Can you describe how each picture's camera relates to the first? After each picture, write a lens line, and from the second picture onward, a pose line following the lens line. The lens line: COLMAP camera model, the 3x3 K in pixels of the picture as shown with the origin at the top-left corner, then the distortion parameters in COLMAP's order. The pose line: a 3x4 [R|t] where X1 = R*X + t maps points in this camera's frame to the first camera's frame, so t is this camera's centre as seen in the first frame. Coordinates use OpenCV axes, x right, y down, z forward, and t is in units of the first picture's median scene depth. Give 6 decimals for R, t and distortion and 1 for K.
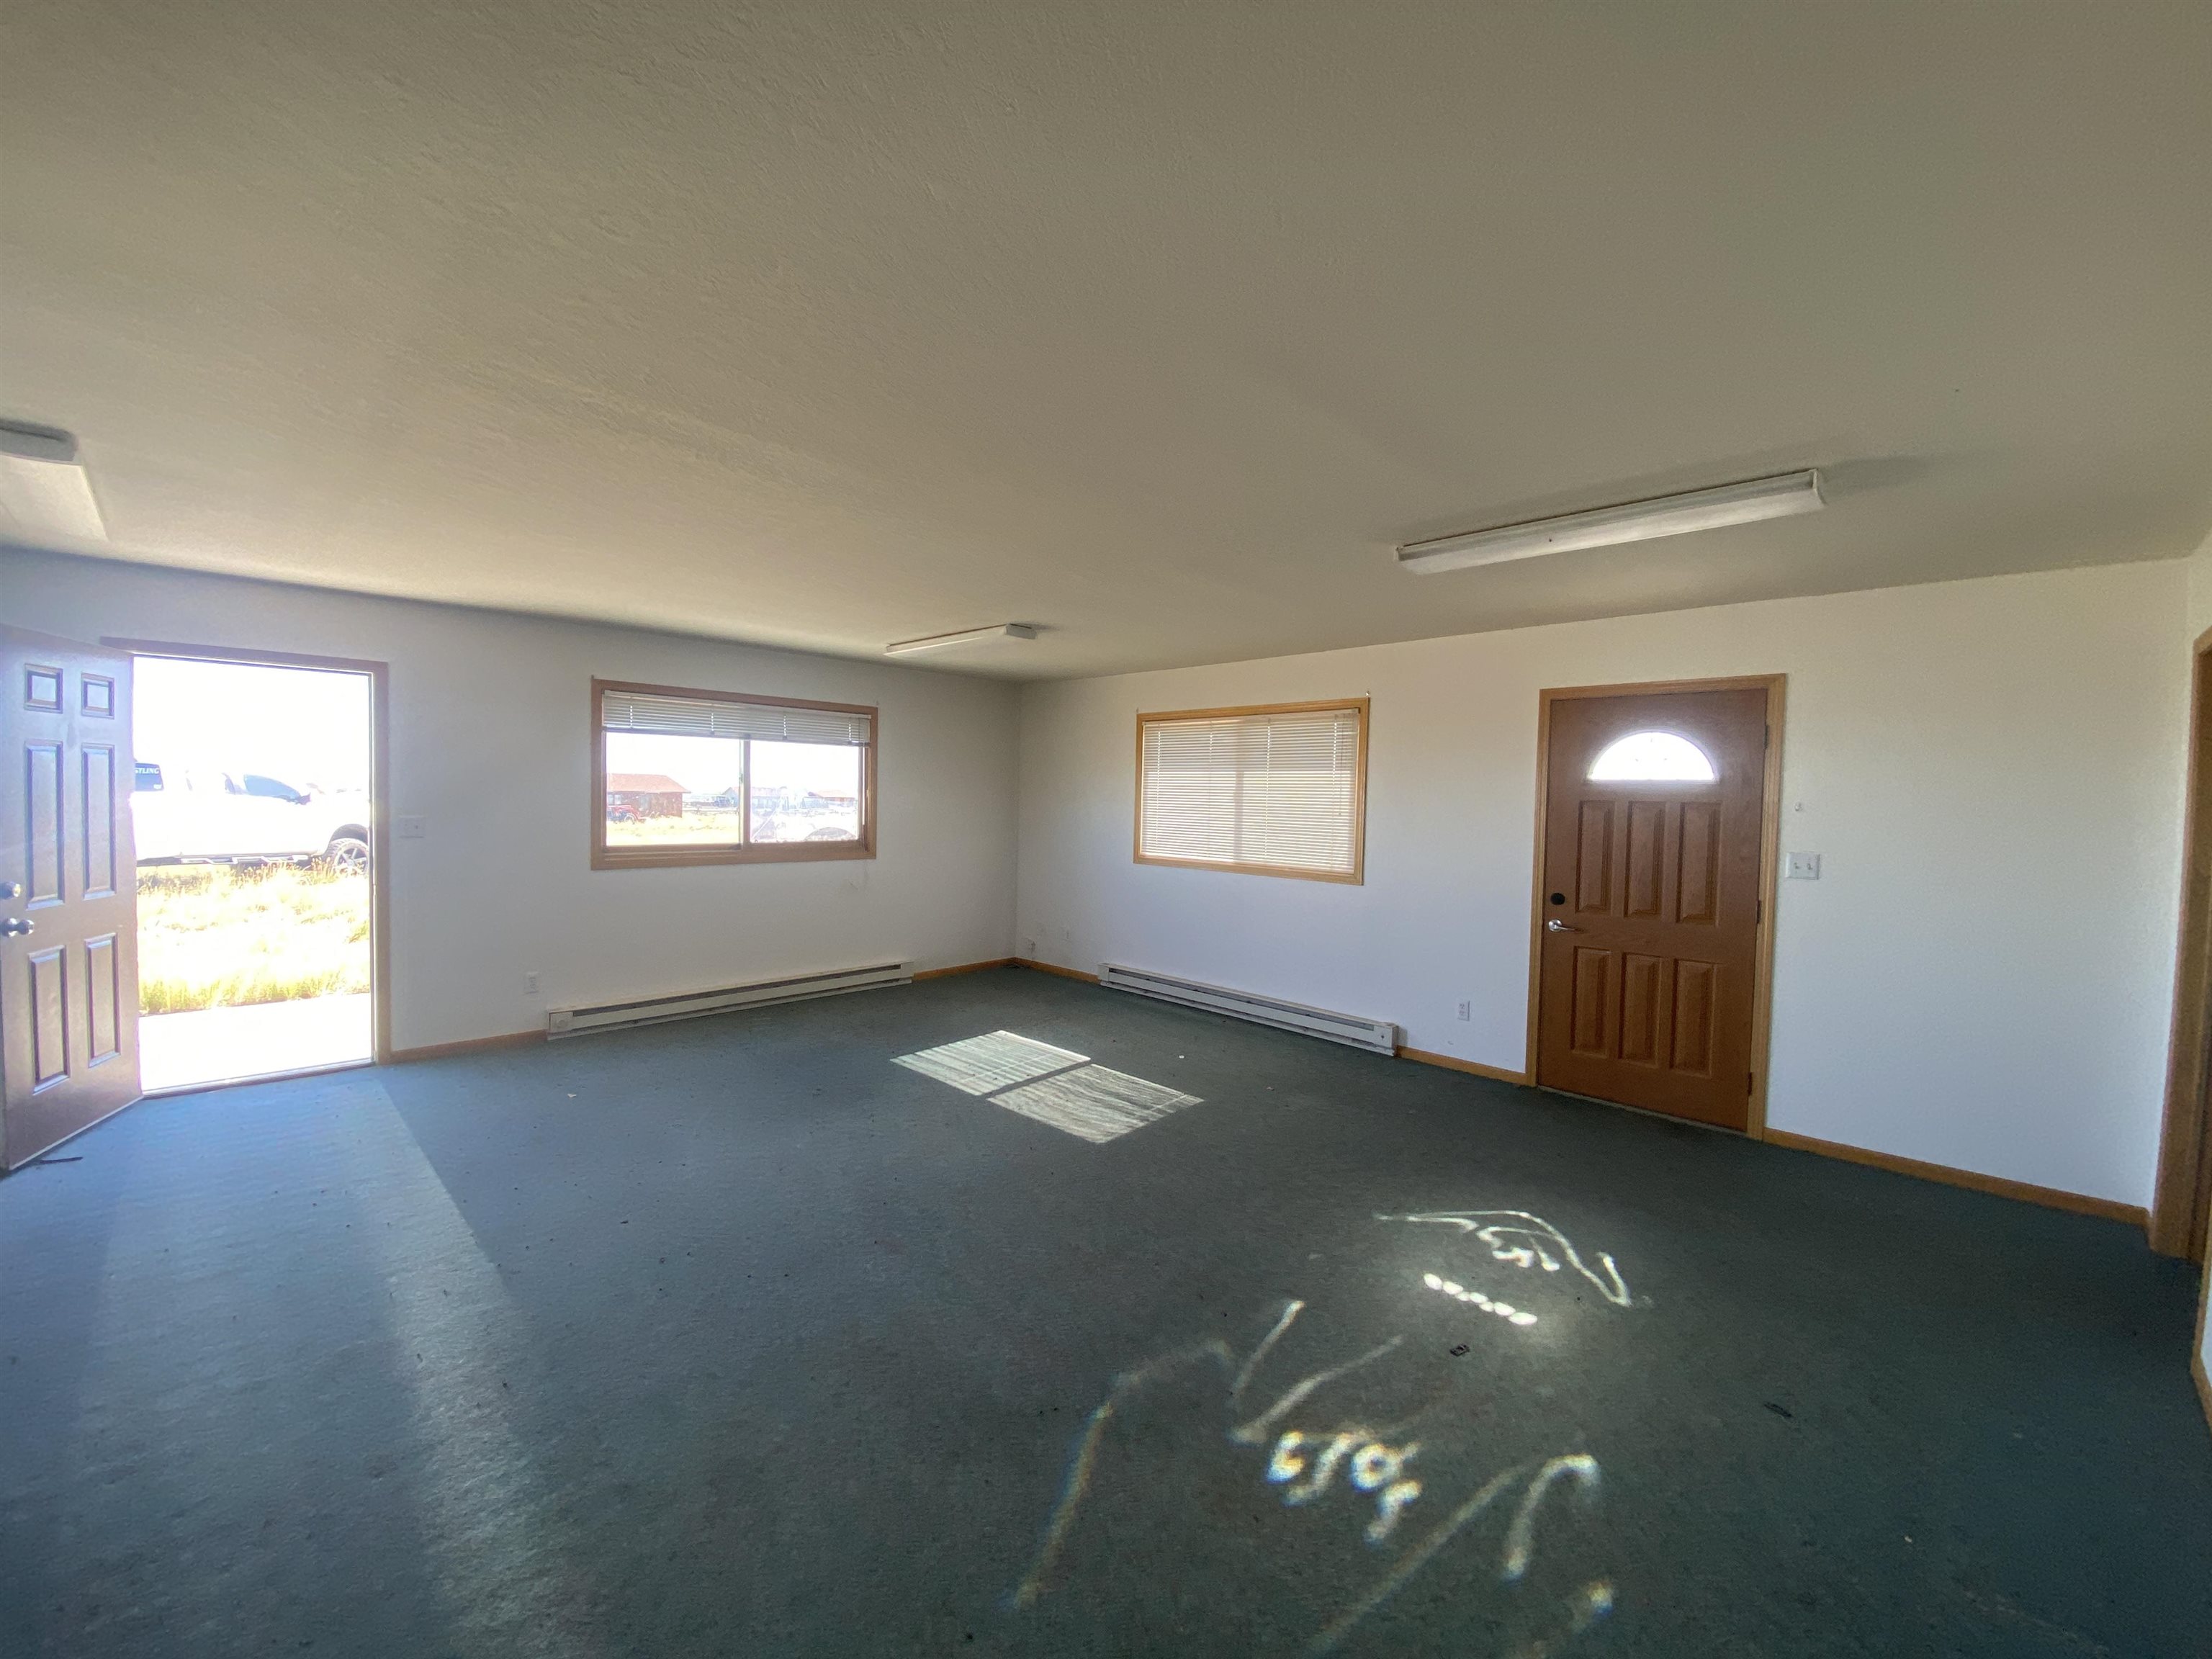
lens RADIAL K [[873.0, 0, 1092.8], [0, 873.0, 825.8], [0, 0, 1]] dist [0.014386, -0.020178]
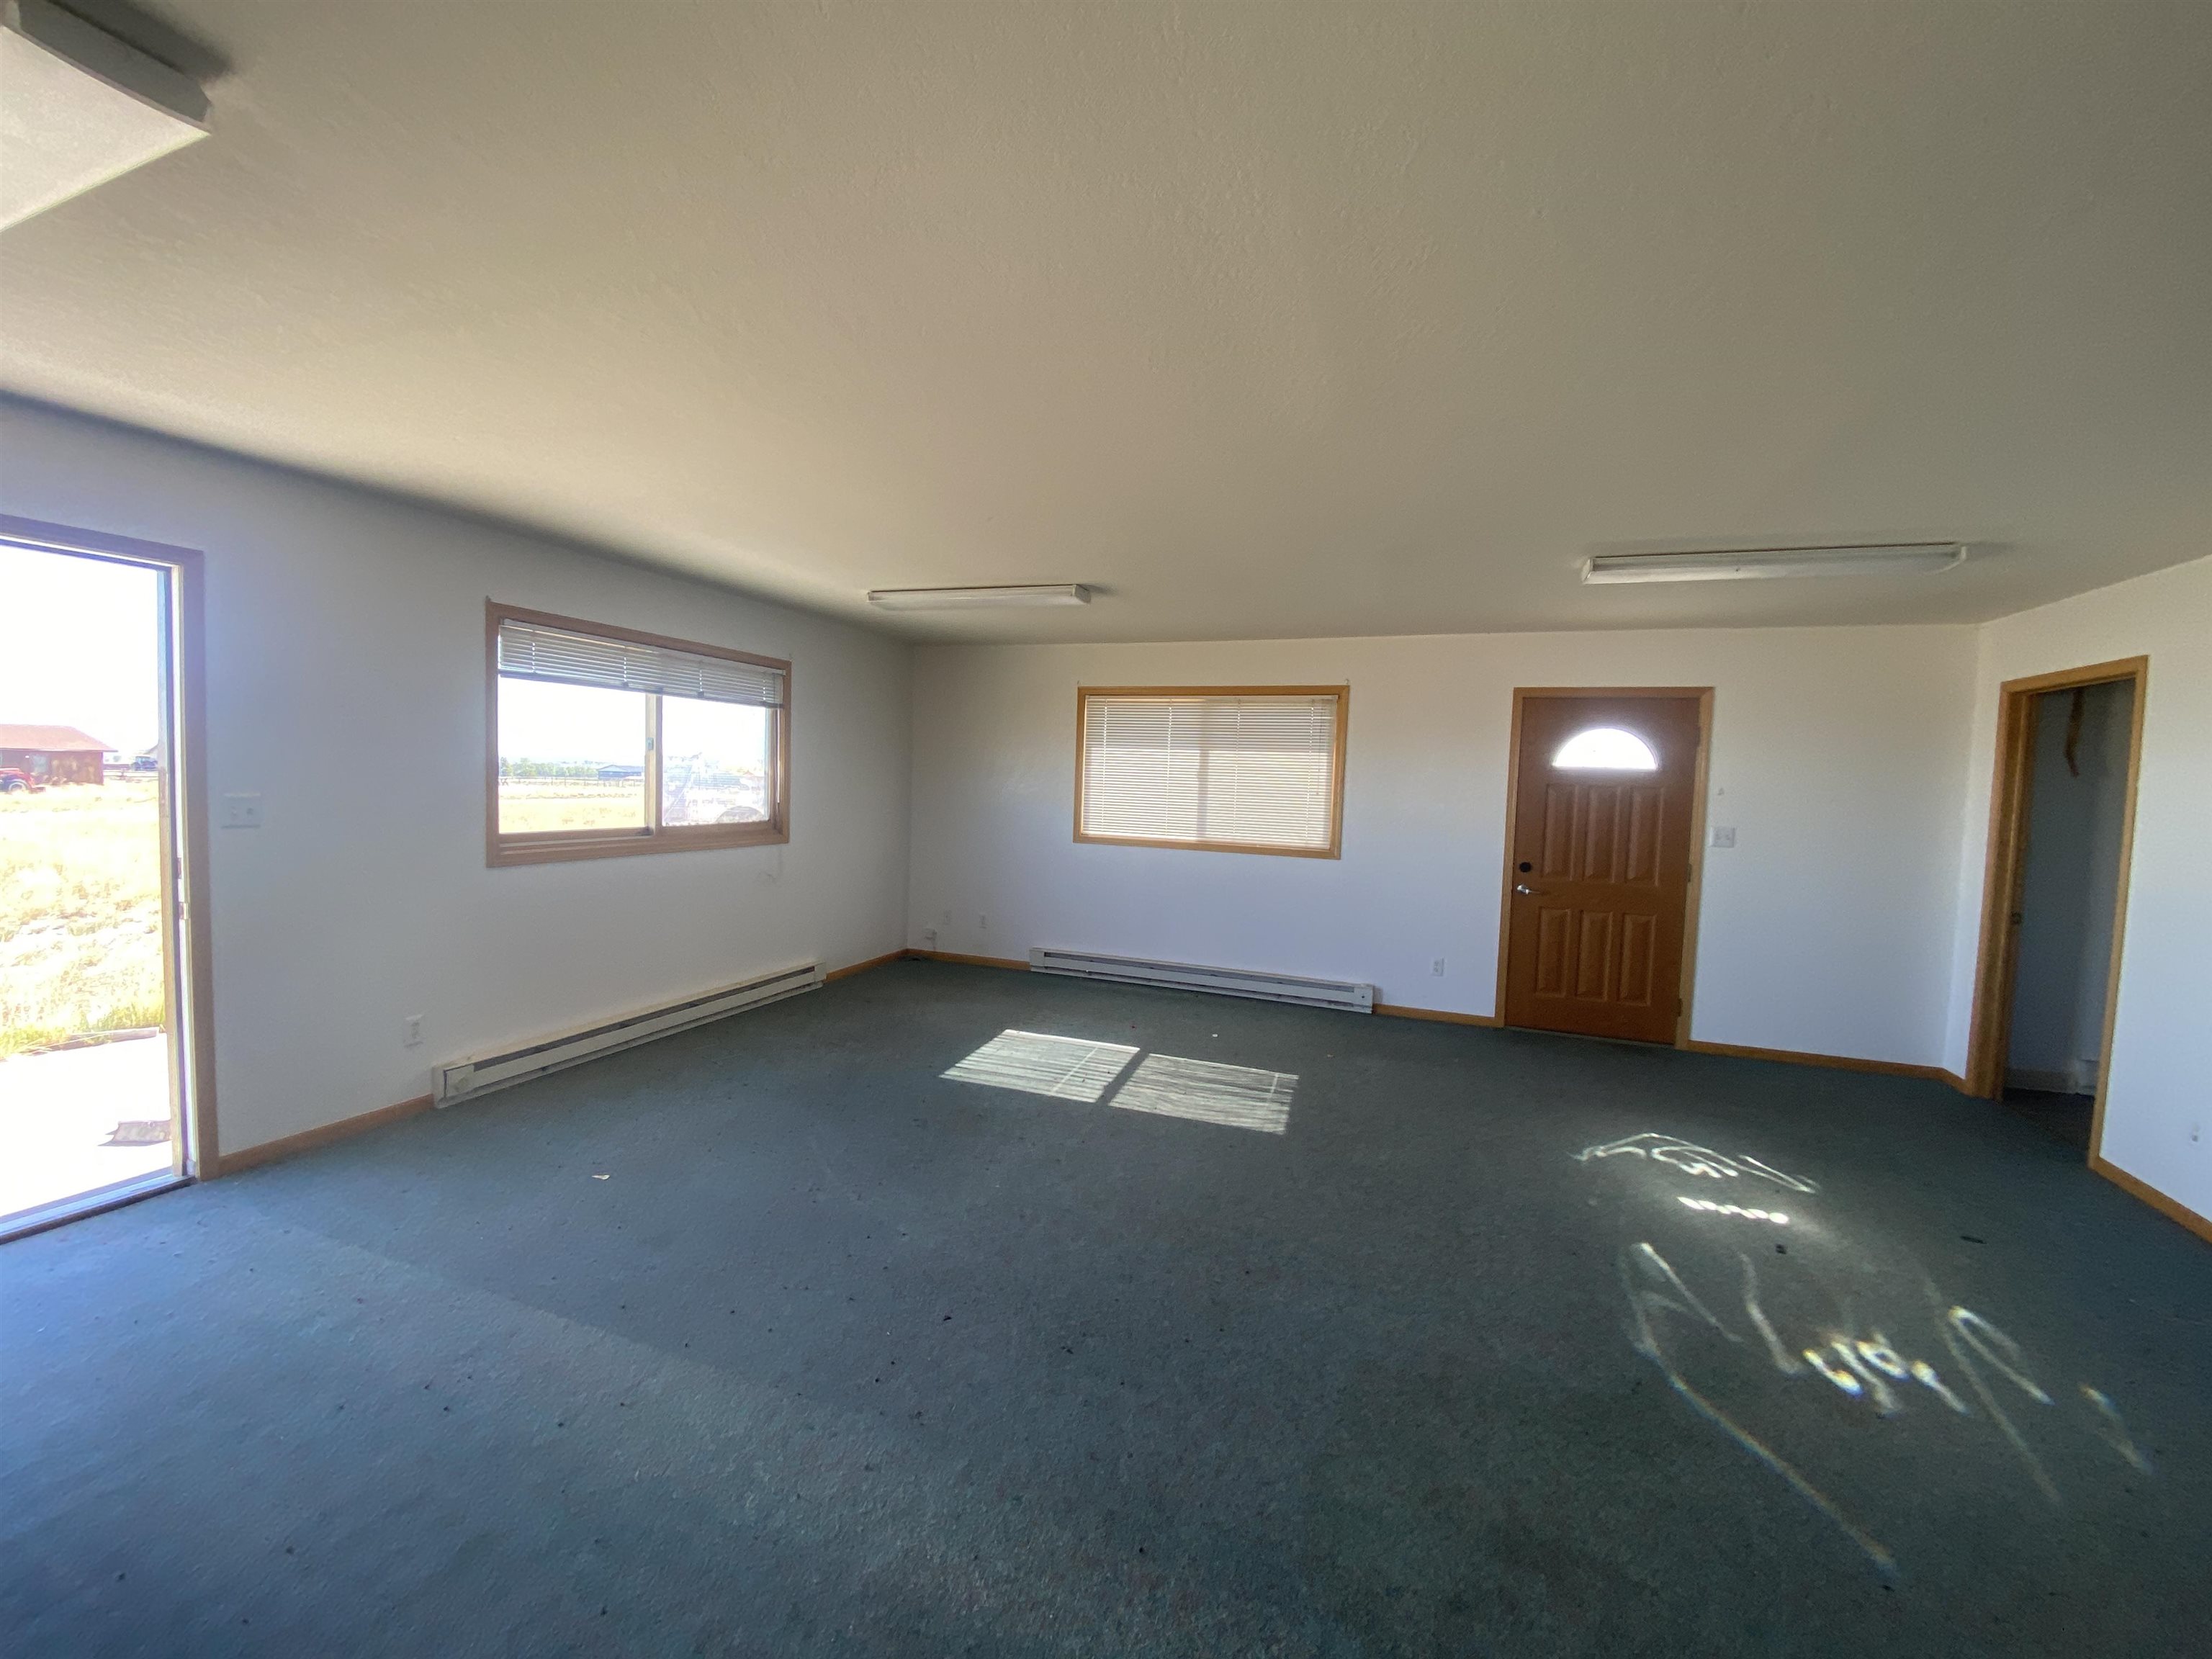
lens RADIAL K [[872.3, 0, 1082.2], [0, 872.3, 823.9], [0, 0, 1]] dist [0.018222, -0.017323]
pose [[0.910663, -0.012061, 0.412975, -0.432166], [-0.000948, 0.999510, 0.031281, -0.009574], [-0.413150, -0.028878, 0.910205, 0.151792]]
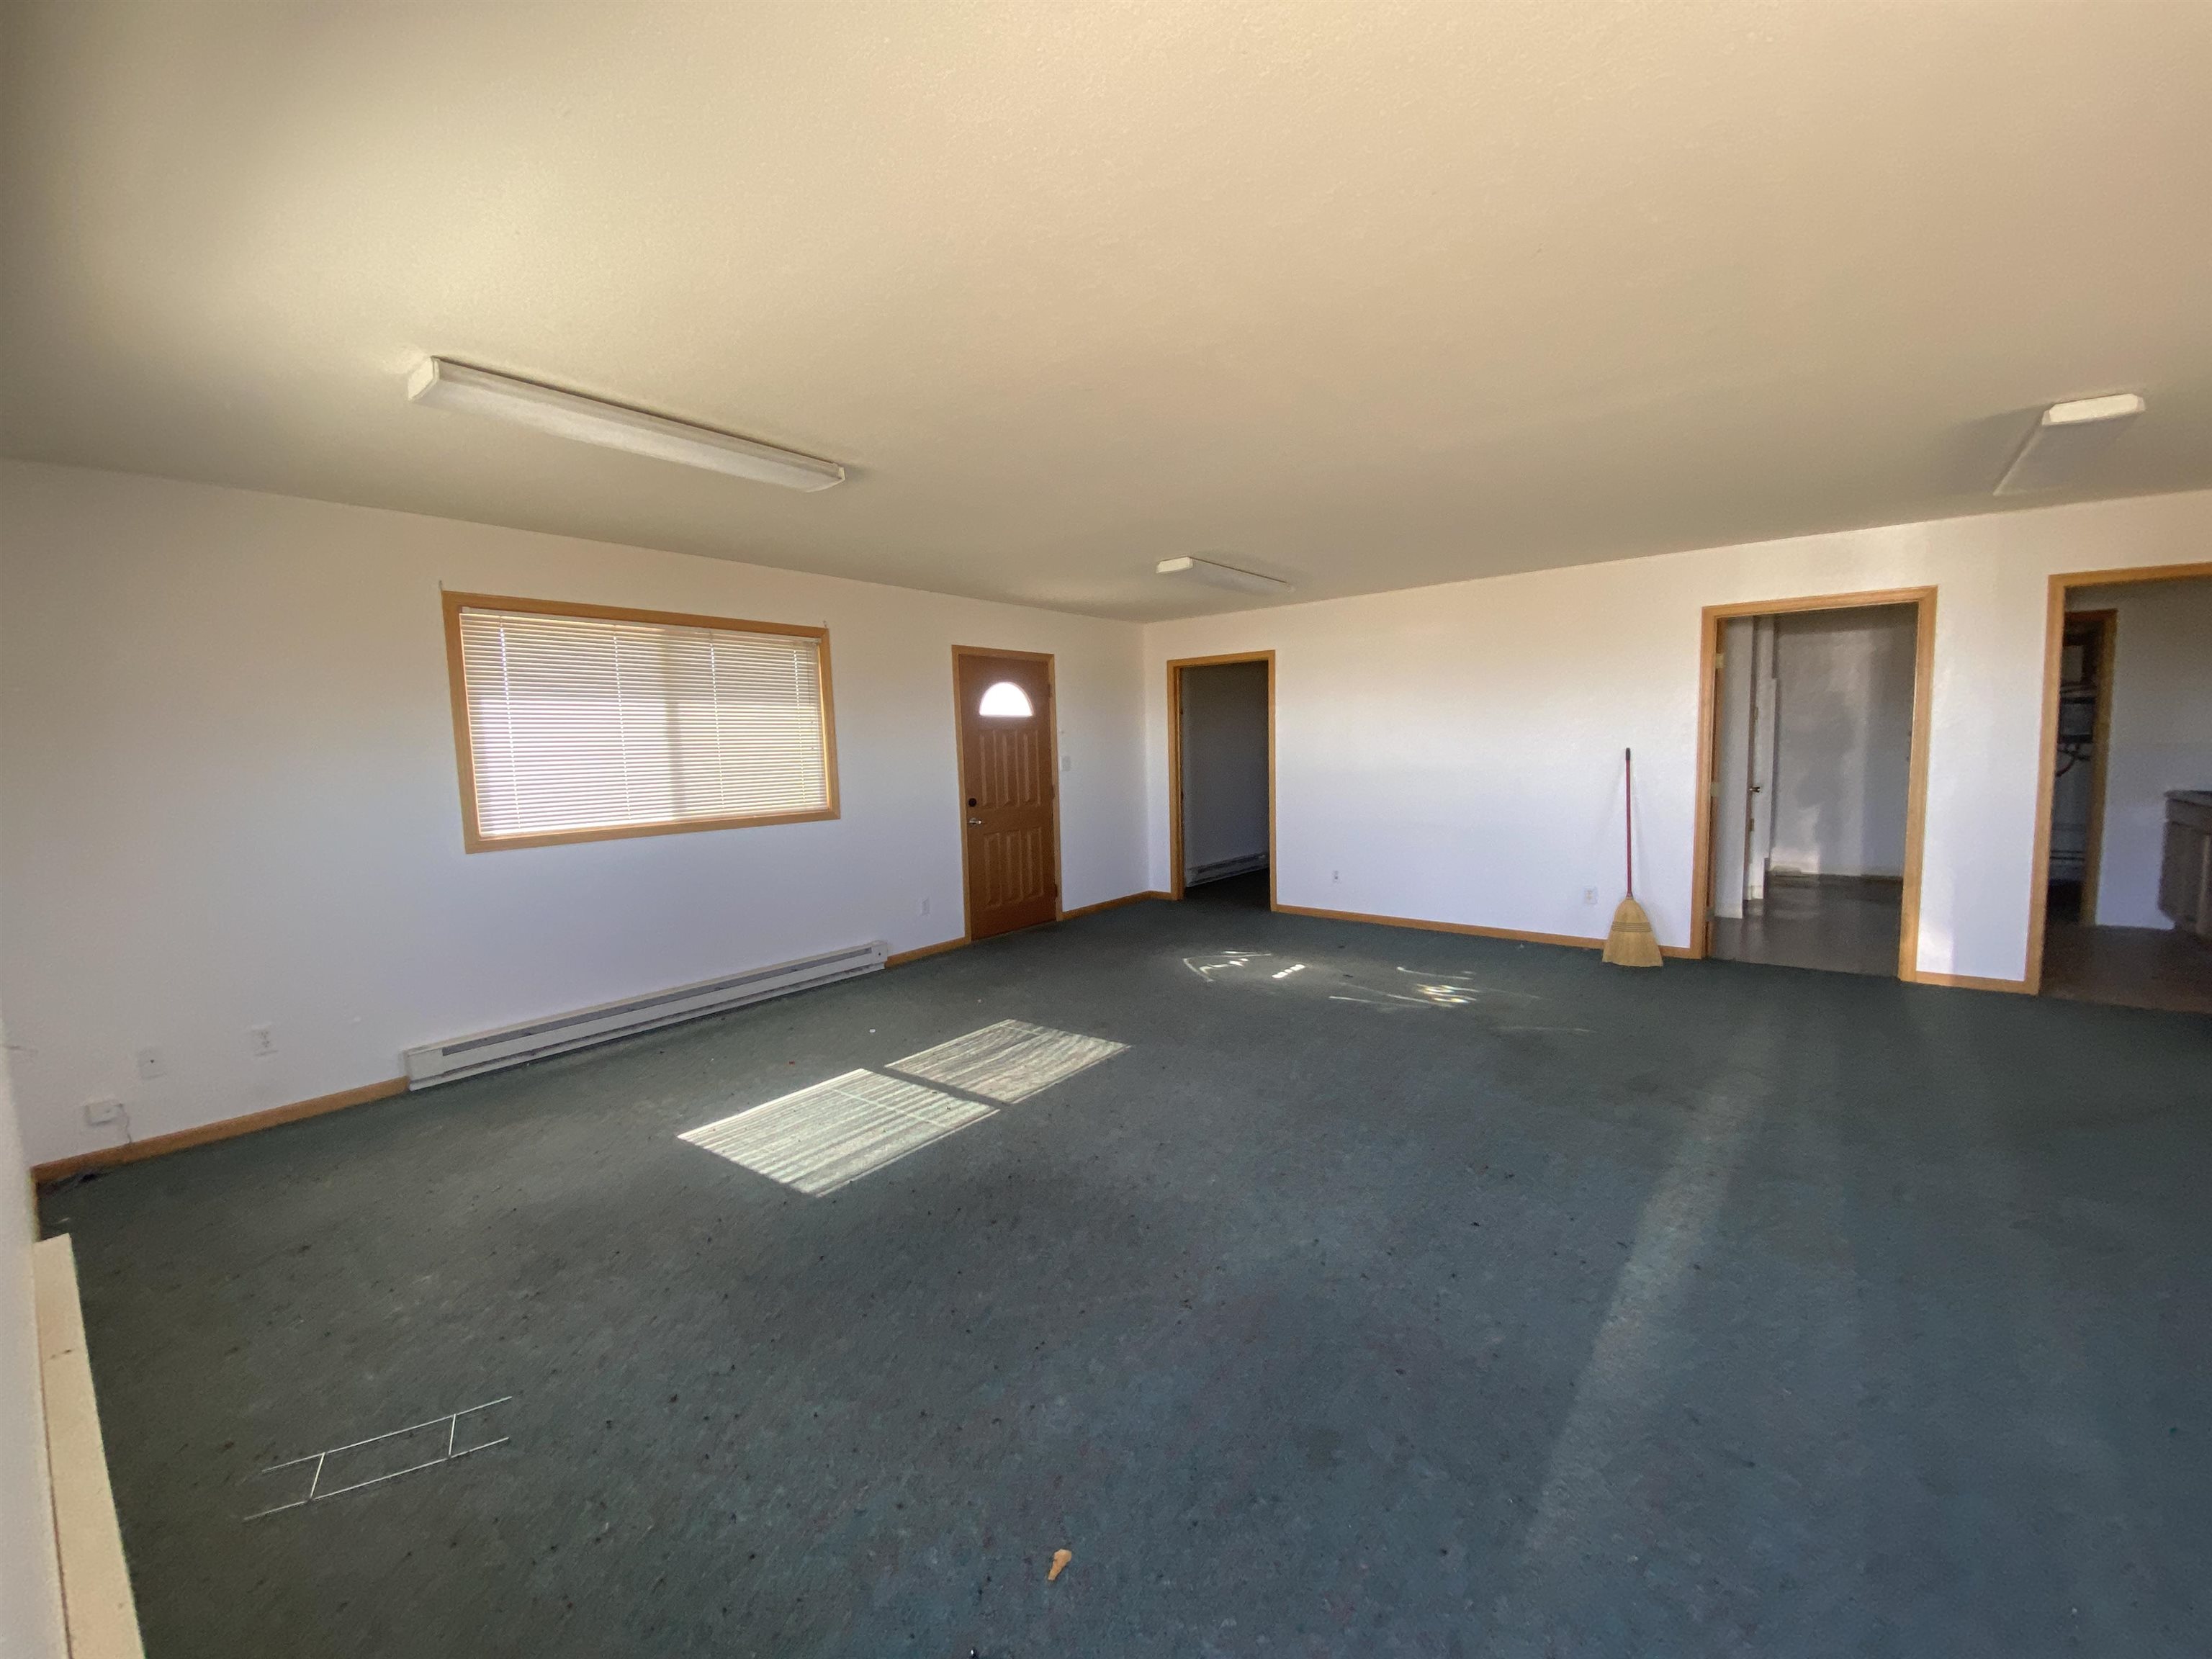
lens RADIAL K [[908.8, 0, 1124.3], [0, 908.8, 810.5], [0, 0, 1]] dist [0.094110, -0.052404]
pose [[-0.127407, -0.091603, 0.987611, -0.781686], [0.058452, 0.993302, 0.099671, -0.027516], [-0.990127, 0.070427, -0.121199, 0.814180]]
